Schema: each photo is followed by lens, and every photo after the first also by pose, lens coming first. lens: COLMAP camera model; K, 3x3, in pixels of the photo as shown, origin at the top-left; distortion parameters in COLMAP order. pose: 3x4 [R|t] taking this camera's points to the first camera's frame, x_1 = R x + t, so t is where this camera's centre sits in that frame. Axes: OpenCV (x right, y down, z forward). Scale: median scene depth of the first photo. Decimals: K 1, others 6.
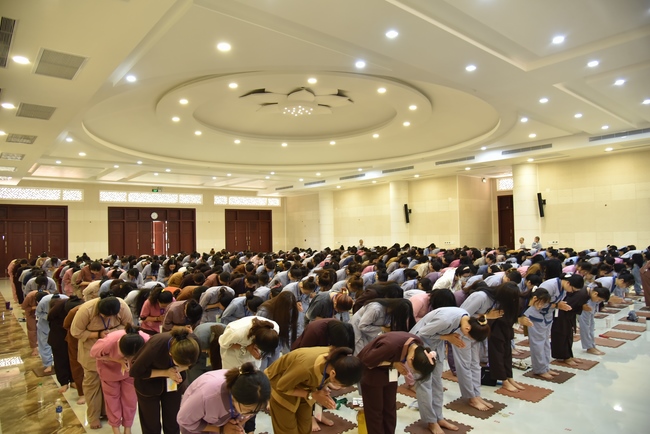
lens RADIAL K [[435.7, 0, 326.0], [0, 435.7, 228.2], [0, 0, 1]] dist [-0.115229, 0.056649]
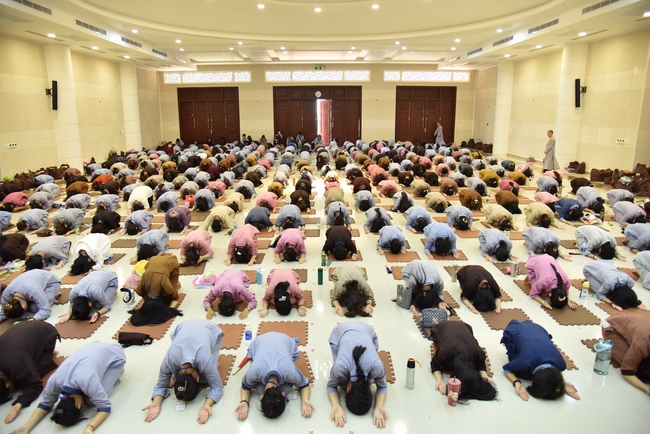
lens RADIAL K [[435.7, 0, 326.0], [0, 435.7, 228.2], [0, 0, 1]] dist [-0.115229, 0.056649]
pose [[0.782564, 0.176961, -0.596891, 0.336772], [-0.001885, 0.959421, 0.281970, -0.015867], [0.622568, -0.219535, 0.751142, 0.230329]]
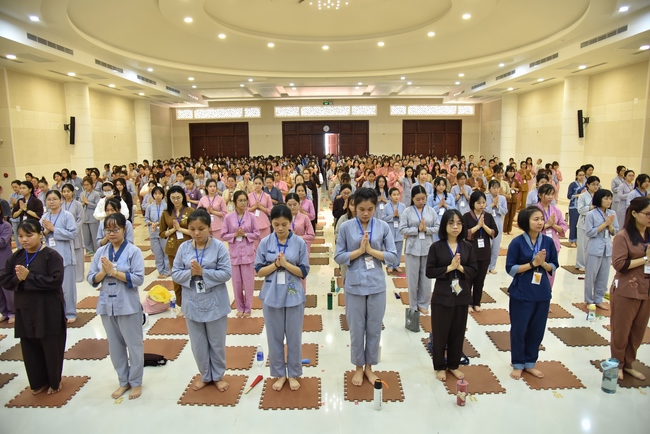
lens RADIAL K [[435.7, 0, 326.0], [0, 435.7, 228.2], [0, 0, 1]] dist [-0.115229, 0.056649]
pose [[0.771633, 0.126138, -0.623435, 0.341879], [0.007530, 0.978259, 0.207248, -0.013346], [0.636023, -0.164614, 0.753908, 0.223093]]
